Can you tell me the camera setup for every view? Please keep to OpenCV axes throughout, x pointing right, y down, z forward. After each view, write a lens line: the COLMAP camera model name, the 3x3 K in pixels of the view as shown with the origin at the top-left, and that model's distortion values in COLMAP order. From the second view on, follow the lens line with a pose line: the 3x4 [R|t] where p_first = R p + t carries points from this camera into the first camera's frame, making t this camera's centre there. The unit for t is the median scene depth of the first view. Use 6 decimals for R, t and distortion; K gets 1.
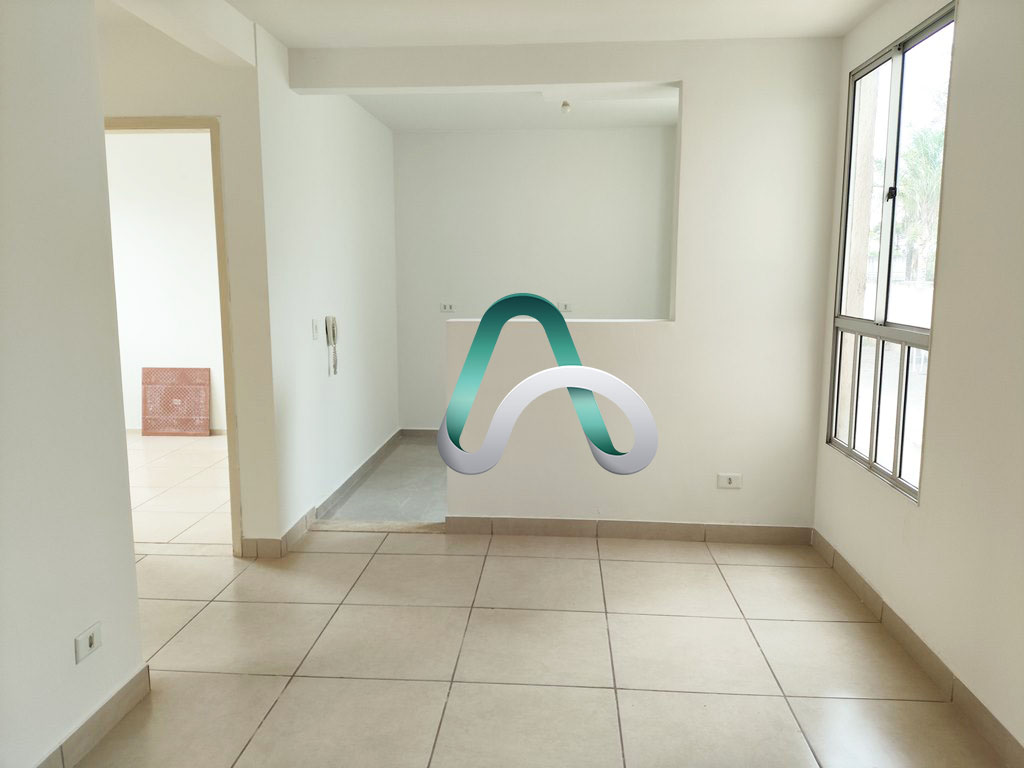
lens RADIAL K [[762.8, 0, 509.9], [0, 762.8, 364.8], [0, 0, 1]] dist [0.089808, -0.112470]
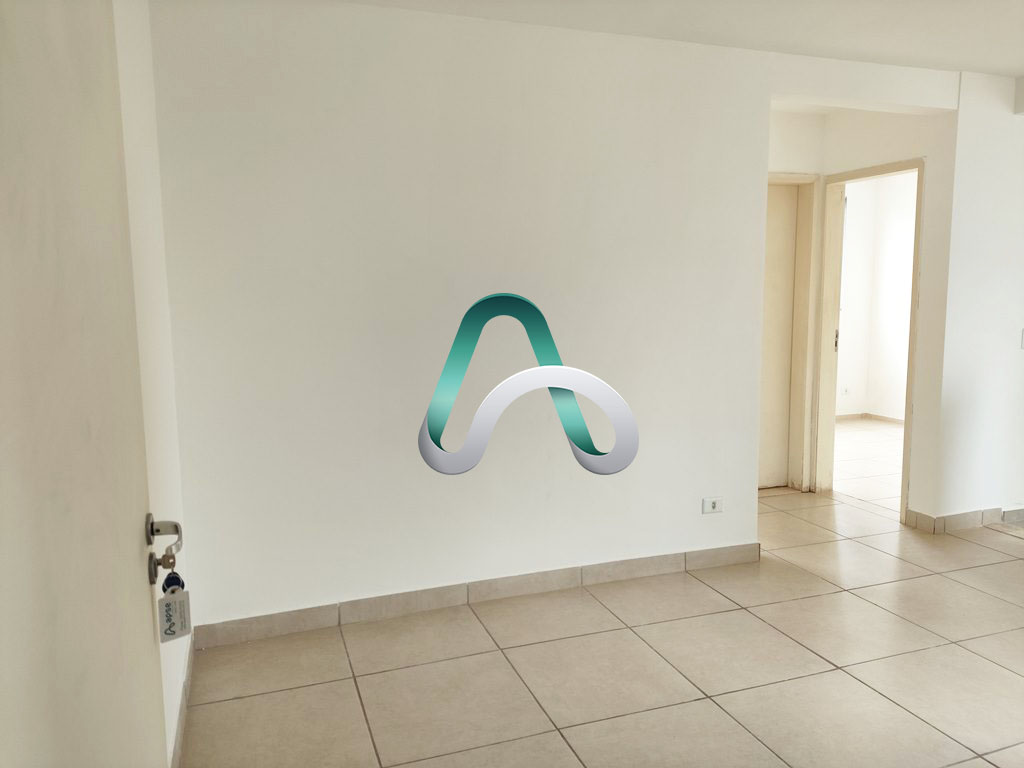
lens RADIAL K [[762.8, 0, 510.0], [0, 762.8, 383.6], [0, 0, 1]] dist [0.089808, -0.112470]
pose [[0.414434, 0.108507, -0.903588, 0.485579], [-0.110186, 0.991545, 0.068532, 0.019878], [0.903384, 0.071161, 0.422886, -0.075623]]
